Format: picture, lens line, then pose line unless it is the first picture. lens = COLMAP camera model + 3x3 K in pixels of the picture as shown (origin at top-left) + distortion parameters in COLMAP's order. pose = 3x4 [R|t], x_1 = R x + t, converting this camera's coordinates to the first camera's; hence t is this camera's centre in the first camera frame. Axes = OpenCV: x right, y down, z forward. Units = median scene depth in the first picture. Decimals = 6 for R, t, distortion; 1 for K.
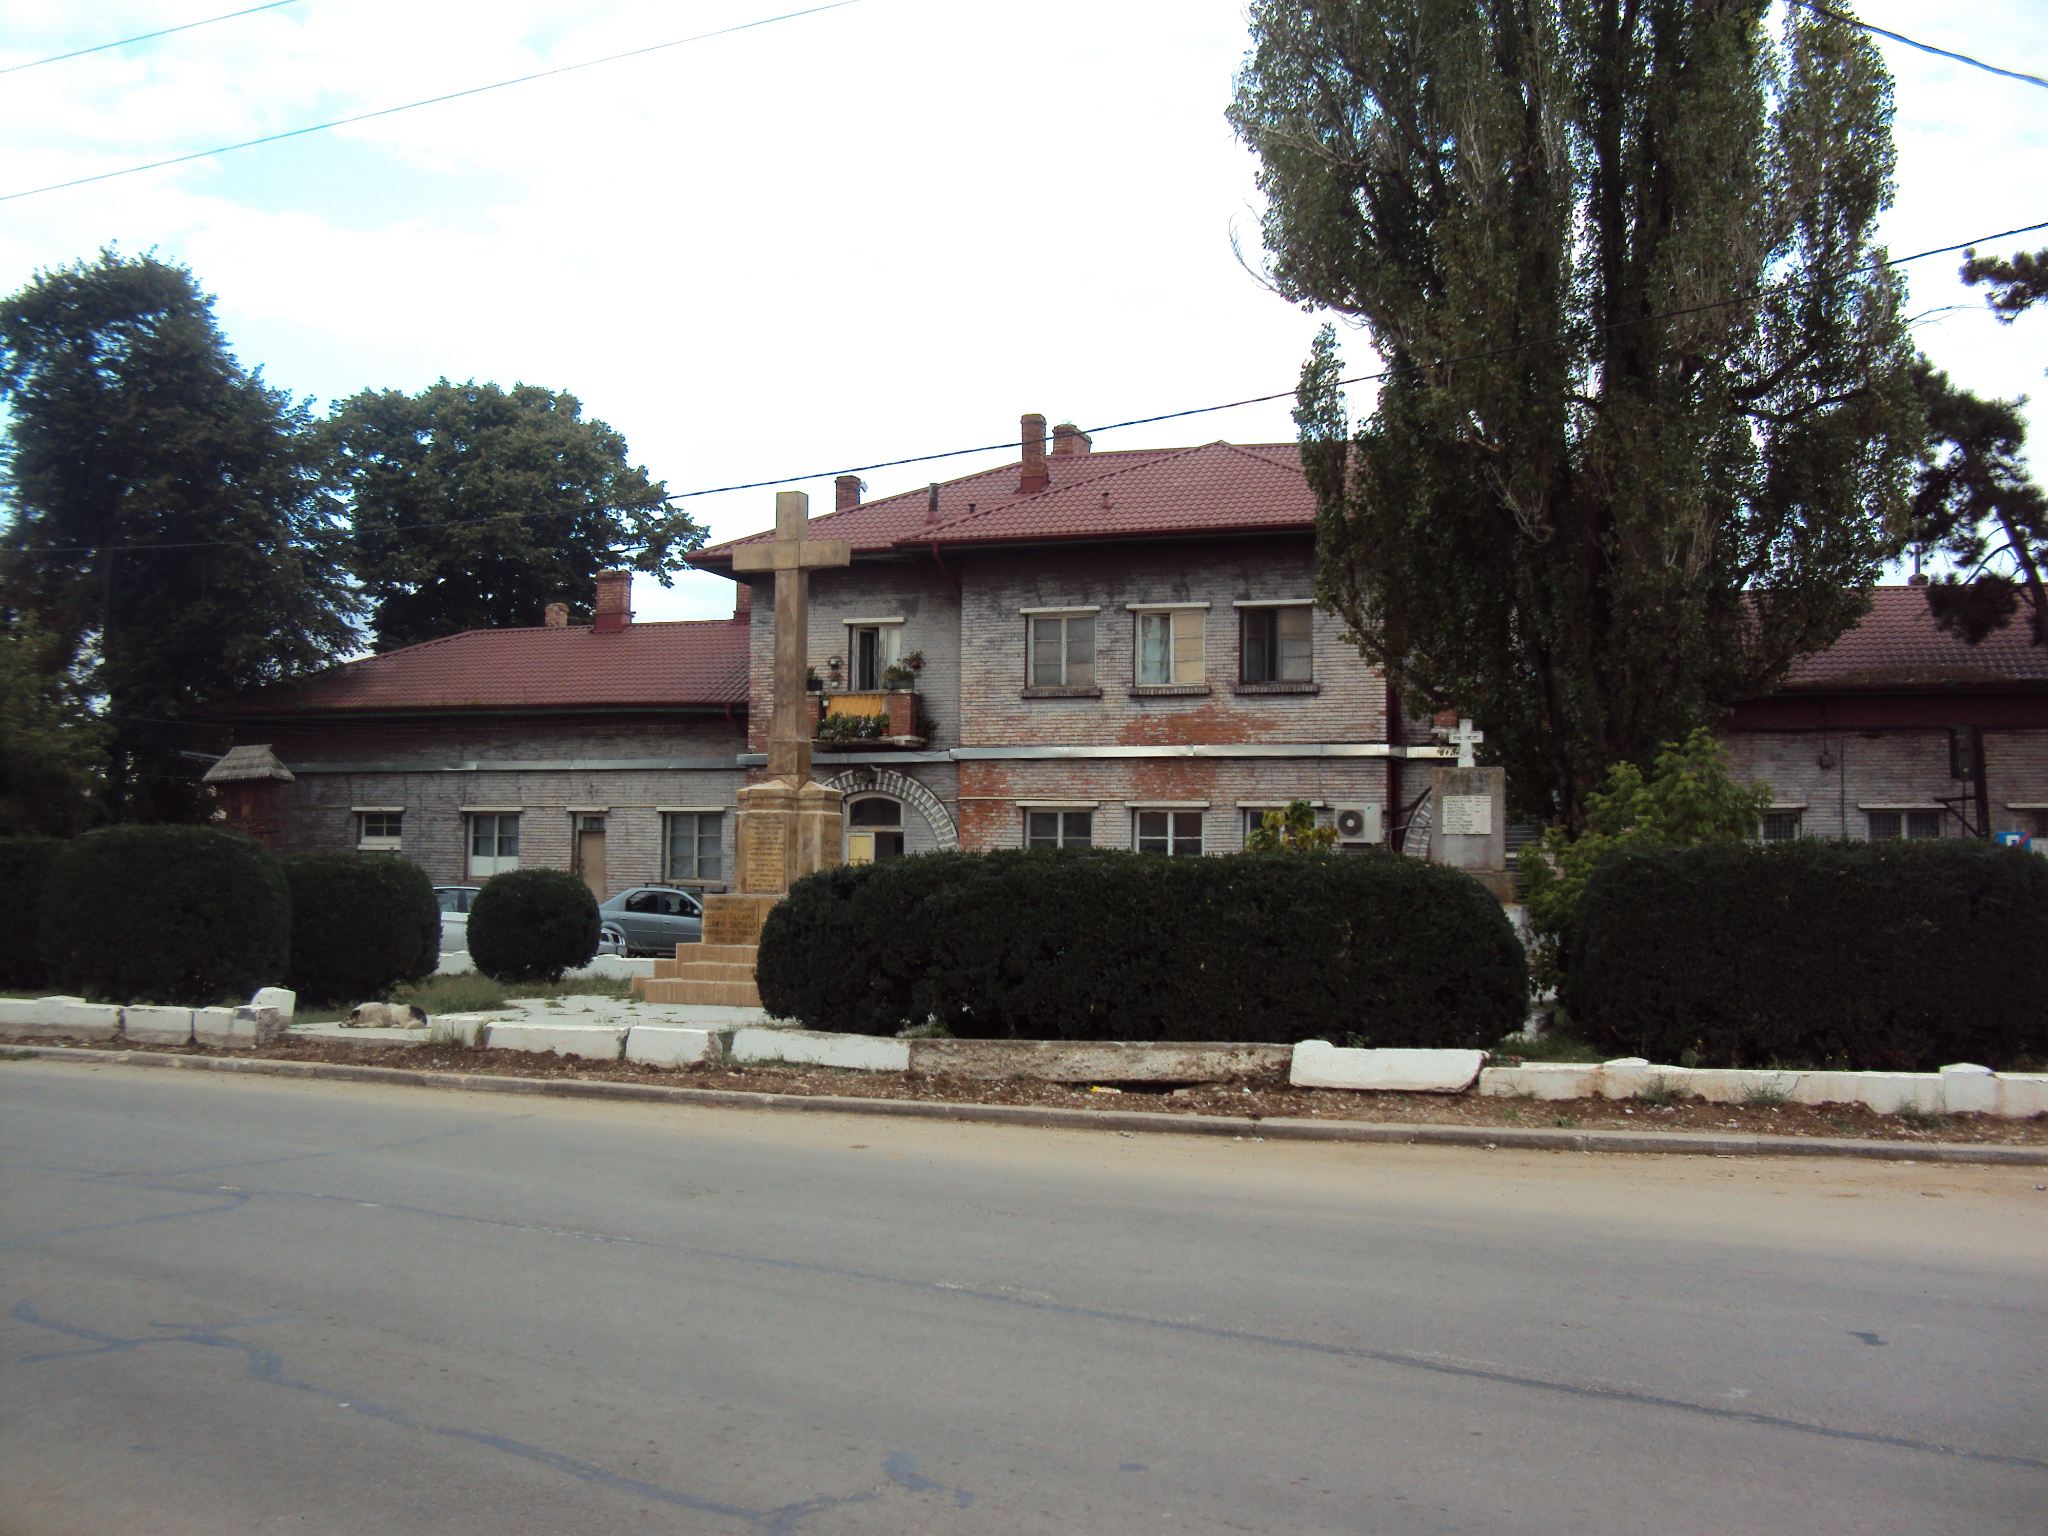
lens RADIAL K [[2052.0, 0, 985.0], [0, 2052.0, 763.6], [0, 0, 1]] dist [-0.212311, 0.229869]
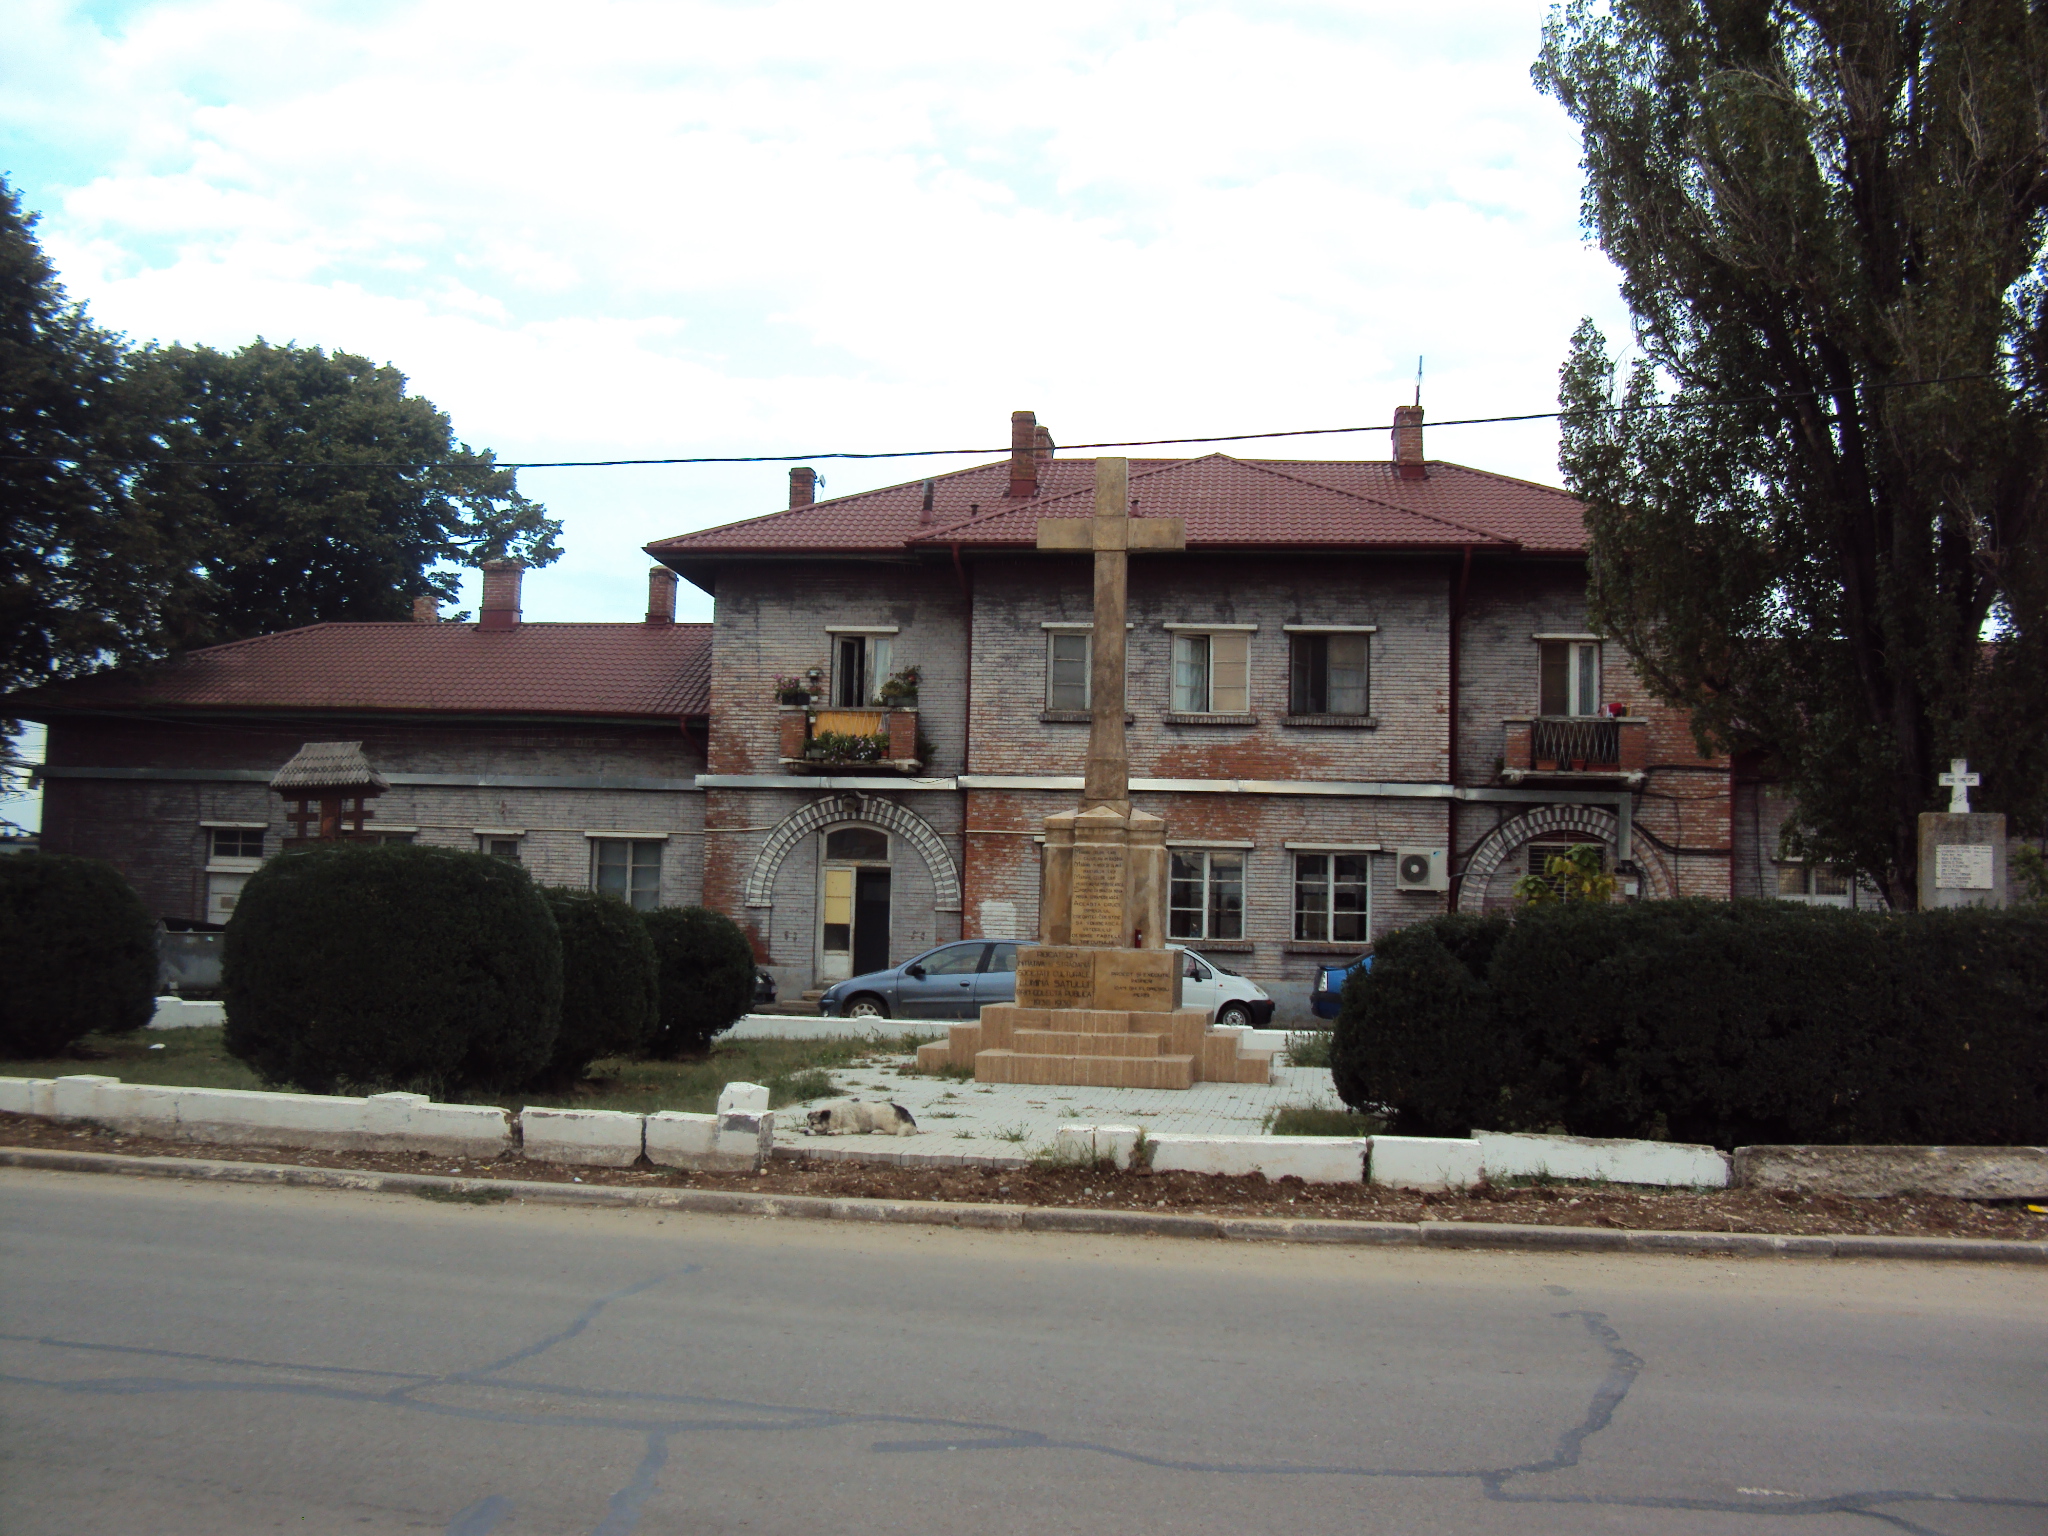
lens RADIAL K [[2052.0, 0, 985.0], [0, 2052.0, 763.6], [0, 0, 1]] dist [-0.212311, 0.229869]
pose [[0.979606, 0.032401, 0.198296, -0.188335], [-0.029008, 0.999379, -0.019990, 0.005207], [-0.198821, 0.013830, 0.979938, 0.125364]]
